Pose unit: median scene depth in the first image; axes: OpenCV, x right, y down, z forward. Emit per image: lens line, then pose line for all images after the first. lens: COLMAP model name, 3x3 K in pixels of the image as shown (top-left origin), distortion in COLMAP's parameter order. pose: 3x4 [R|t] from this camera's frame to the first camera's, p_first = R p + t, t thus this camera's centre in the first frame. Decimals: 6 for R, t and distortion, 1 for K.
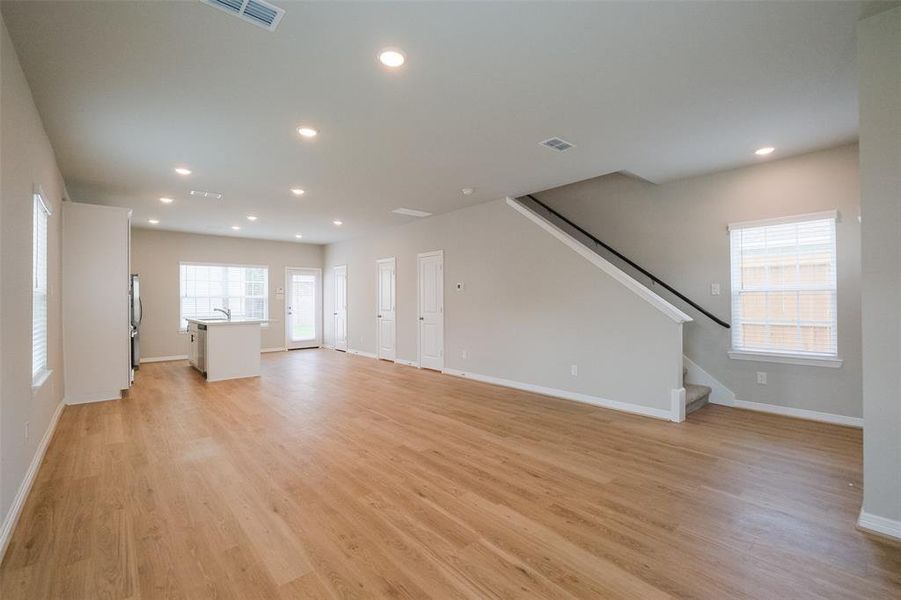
lens RADIAL K [[398.1, 0, 447.1], [0, 398.1, 303.8], [0, 0, 1]] dist [-0.002461, -0.000411]
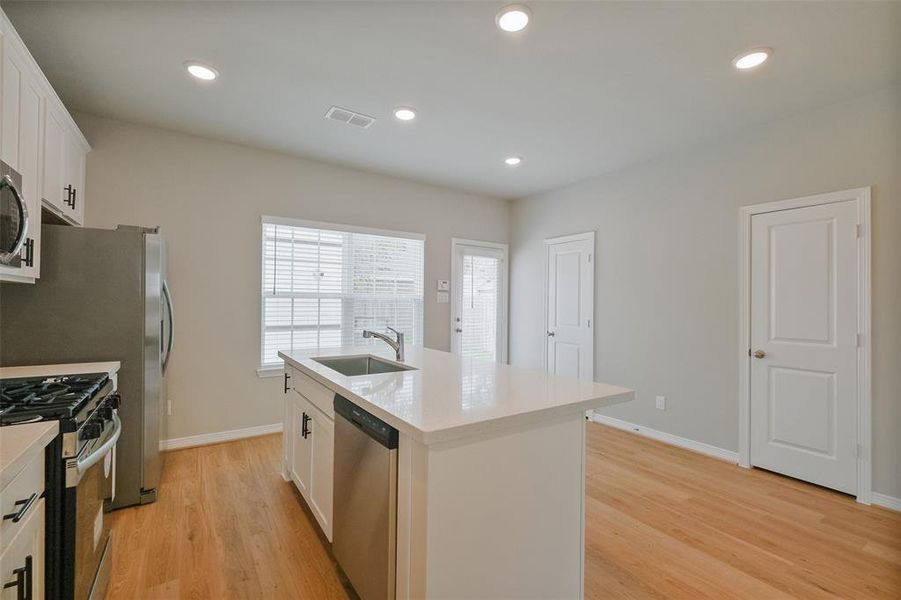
lens RADIAL K [[398.1, 0, 447.1], [0, 398.1, 303.8], [0, 0, 1]] dist [-0.002461, -0.000411]
pose [[0.990184, 0.015530, -0.138908, -0.352816], [-0.016835, 0.999824, -0.008225, -0.005755], [0.138756, 0.010483, 0.990271, 0.513577]]
